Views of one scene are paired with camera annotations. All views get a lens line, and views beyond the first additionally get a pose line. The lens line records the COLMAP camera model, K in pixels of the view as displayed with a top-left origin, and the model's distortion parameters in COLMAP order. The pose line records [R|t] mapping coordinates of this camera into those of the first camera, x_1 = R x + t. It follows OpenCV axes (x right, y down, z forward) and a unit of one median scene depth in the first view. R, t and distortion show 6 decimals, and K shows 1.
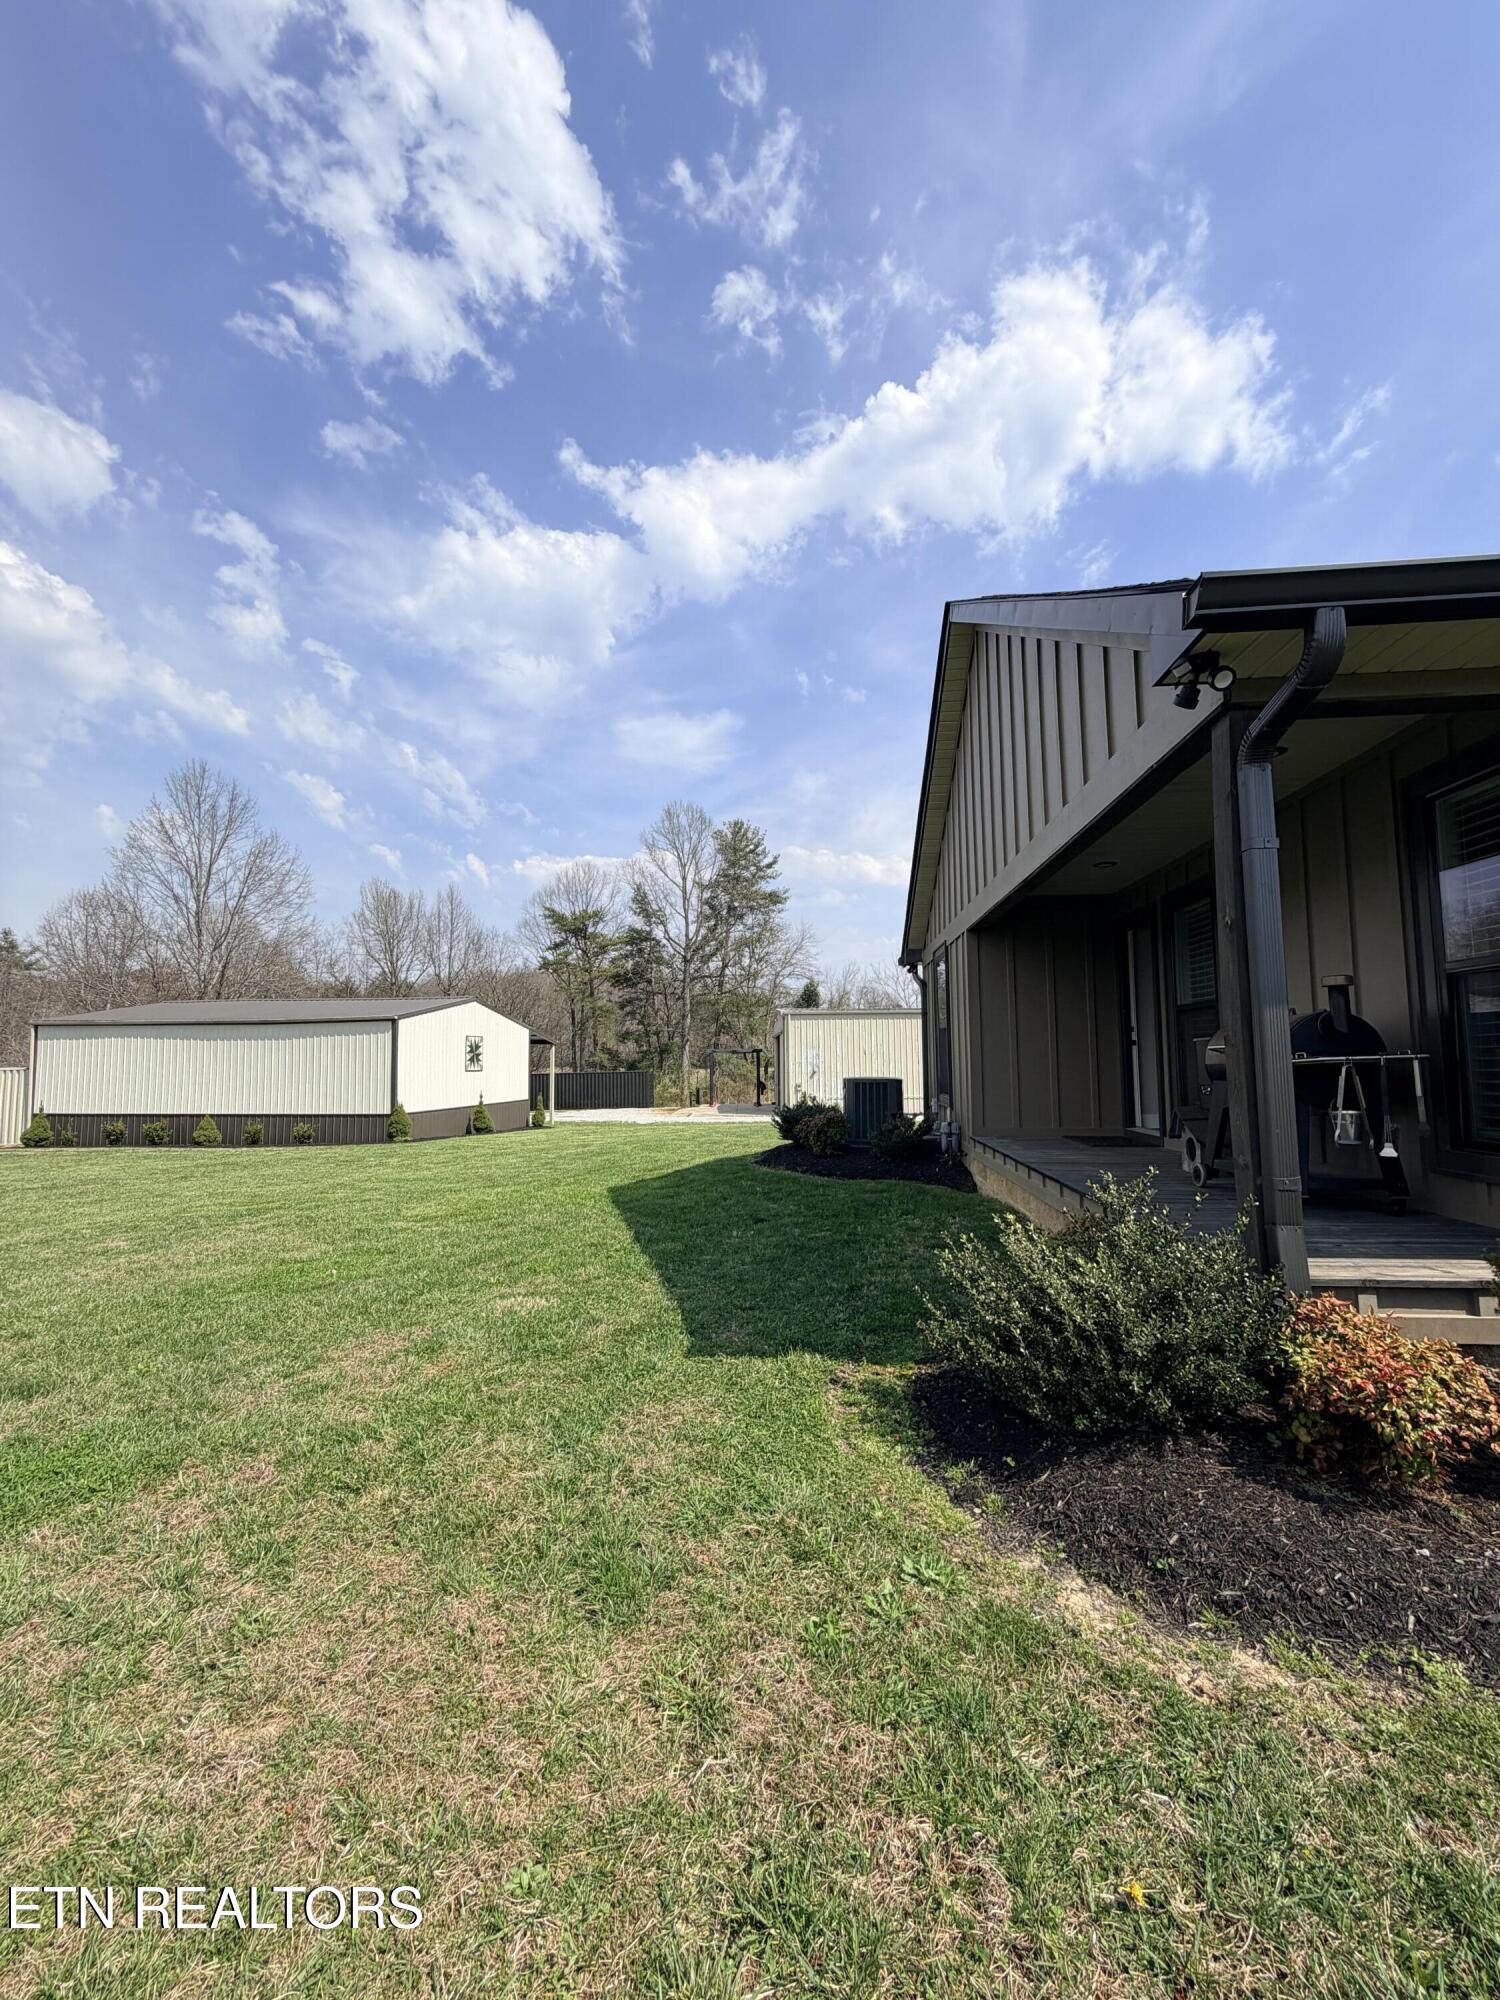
lens RADIAL K [[794.5, 0, 750.0], [0, 794.5, 1000.0], [0, 0, 1]] dist [0.000881, 0.000083]
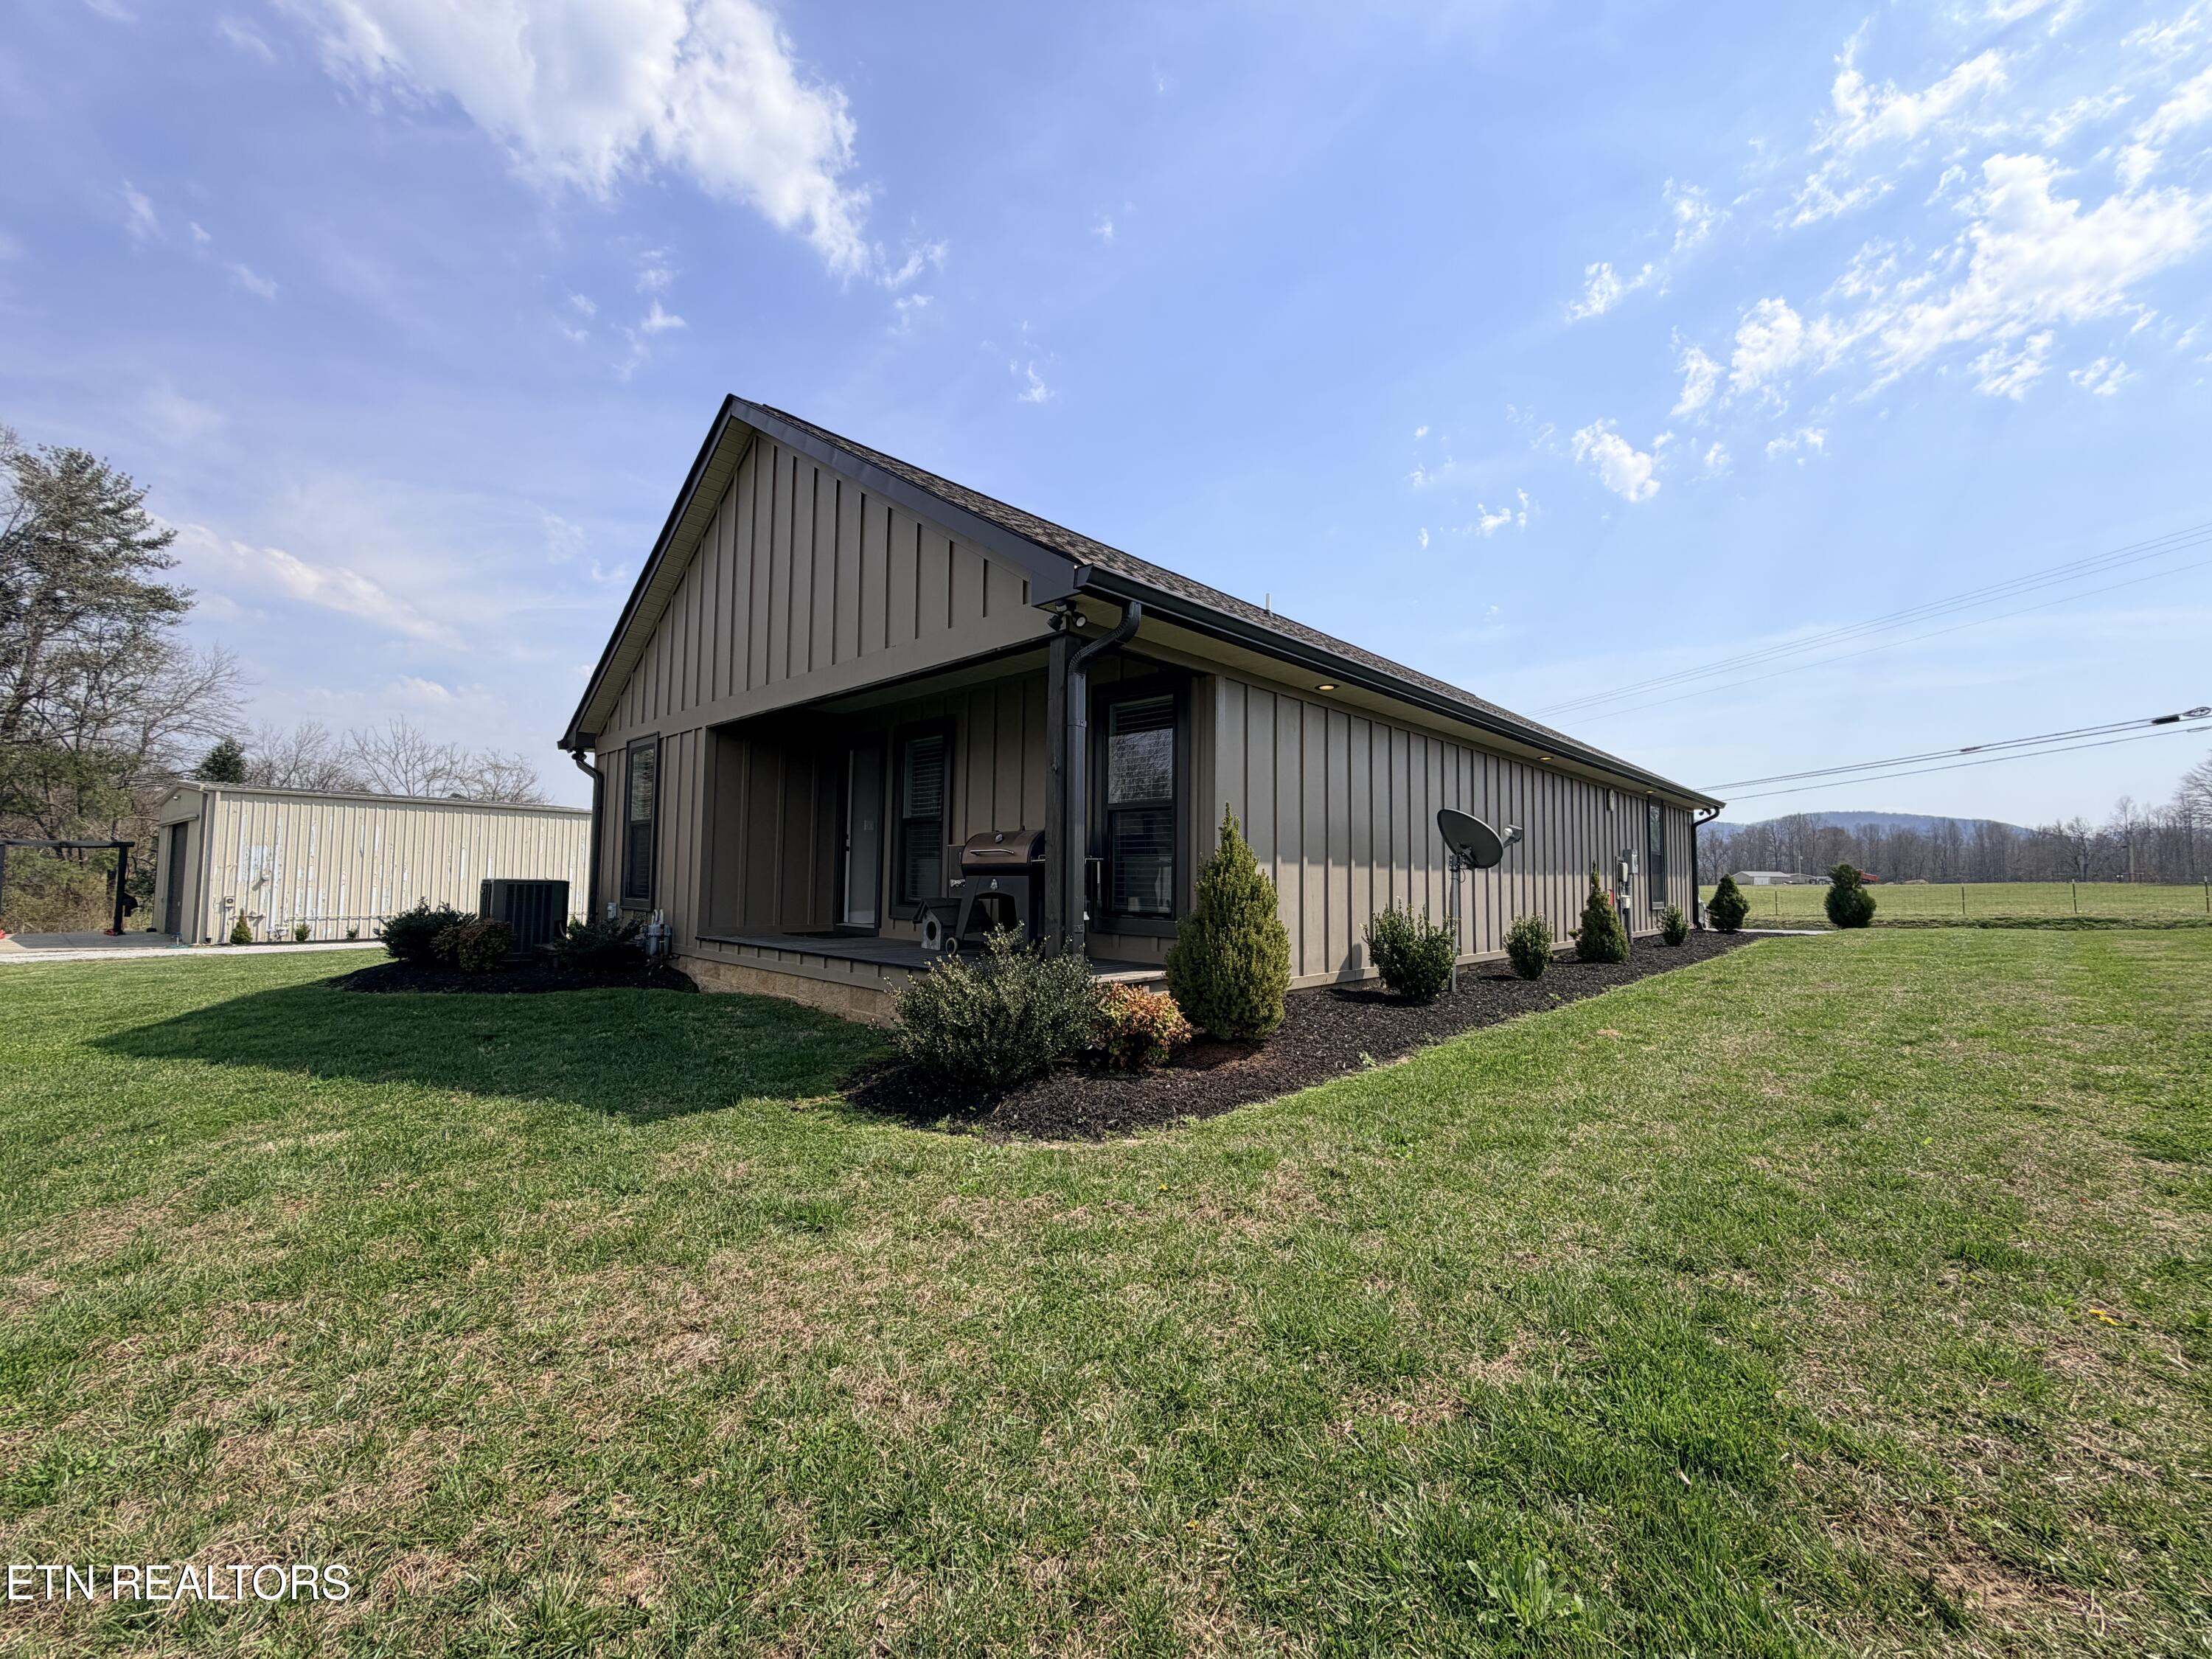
lens RADIAL K [[878.7, 0, 1109.6], [0, 878.7, 828.4], [0, 0, 1]] dist [0.000881, 0.000083]
pose [[0.616768, 0.064902, 0.784465, -0.439050], [-0.080175, 0.996592, -0.019417, 0.030189], [-0.783051, -0.050919, 0.619869, -0.111069]]
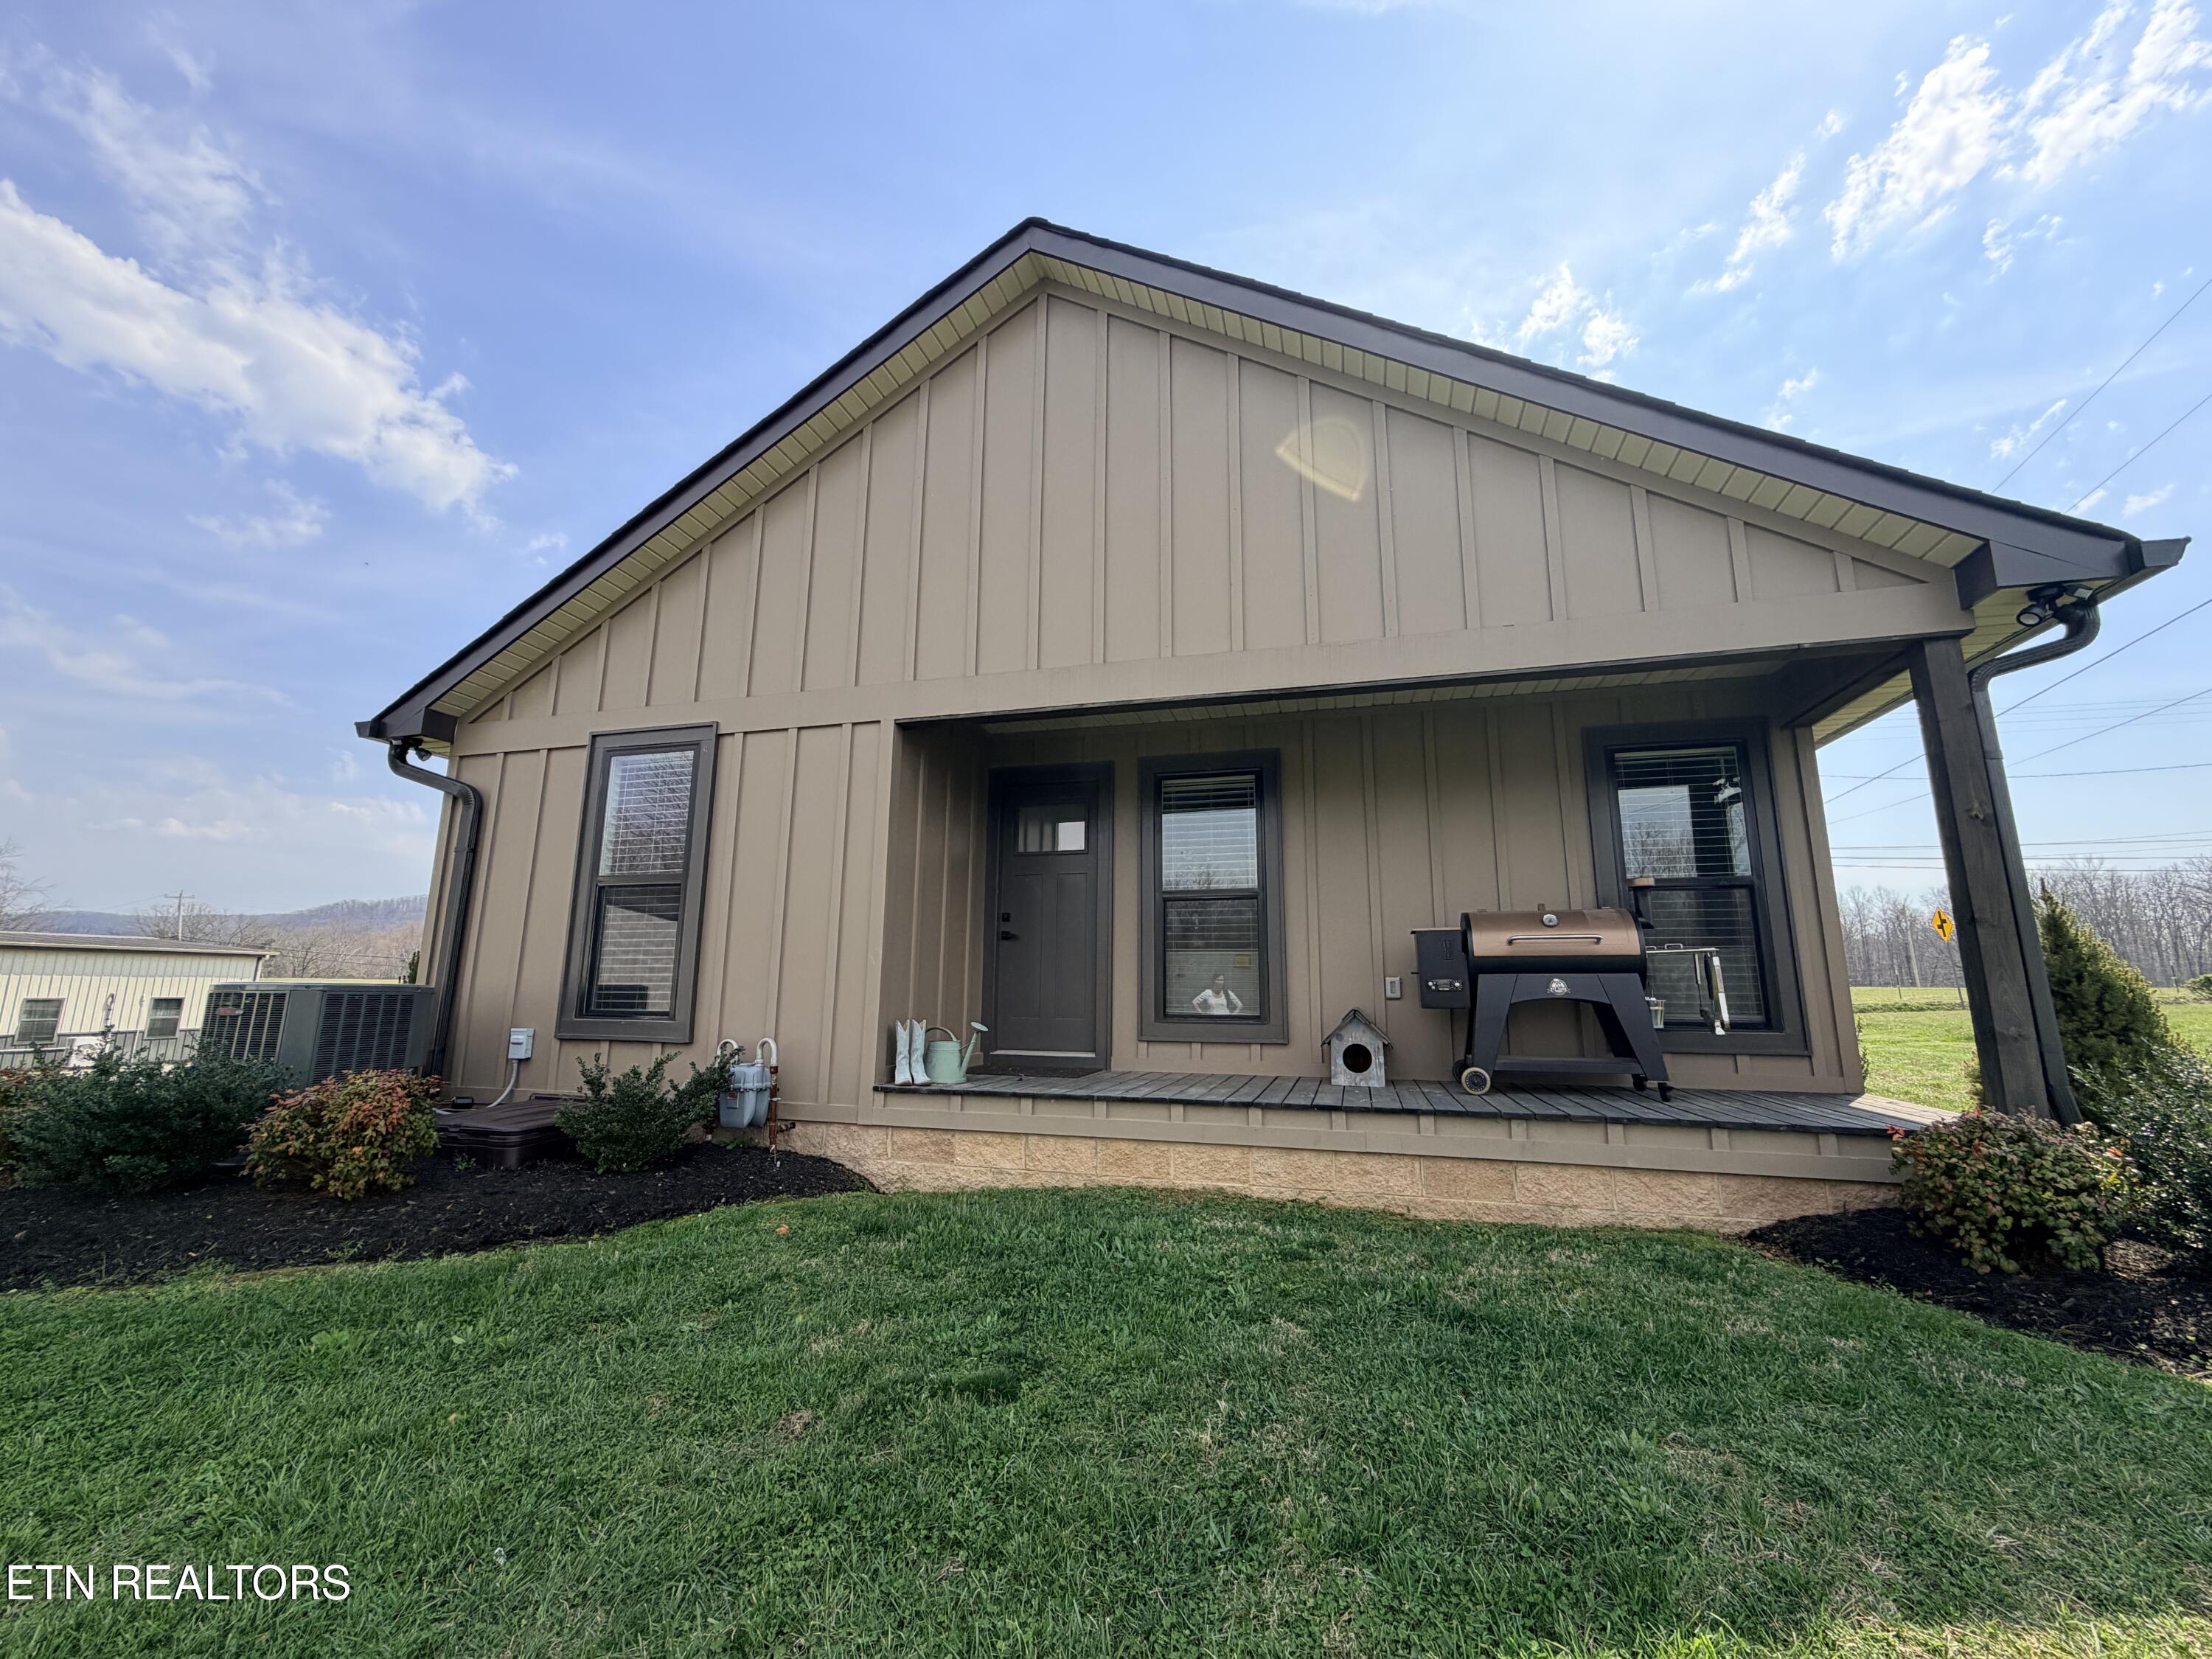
lens RADIAL K [[878.7, 0, 1109.6], [0, 878.7, 828.4], [0, 0, 1]] dist [0.000881, 0.000083]
pose [[0.181399, 0.199402, 0.962981, -0.498349], [-0.084402, 0.978771, -0.186773, 0.158768], [-0.979781, -0.047397, 0.194378, 1.187301]]
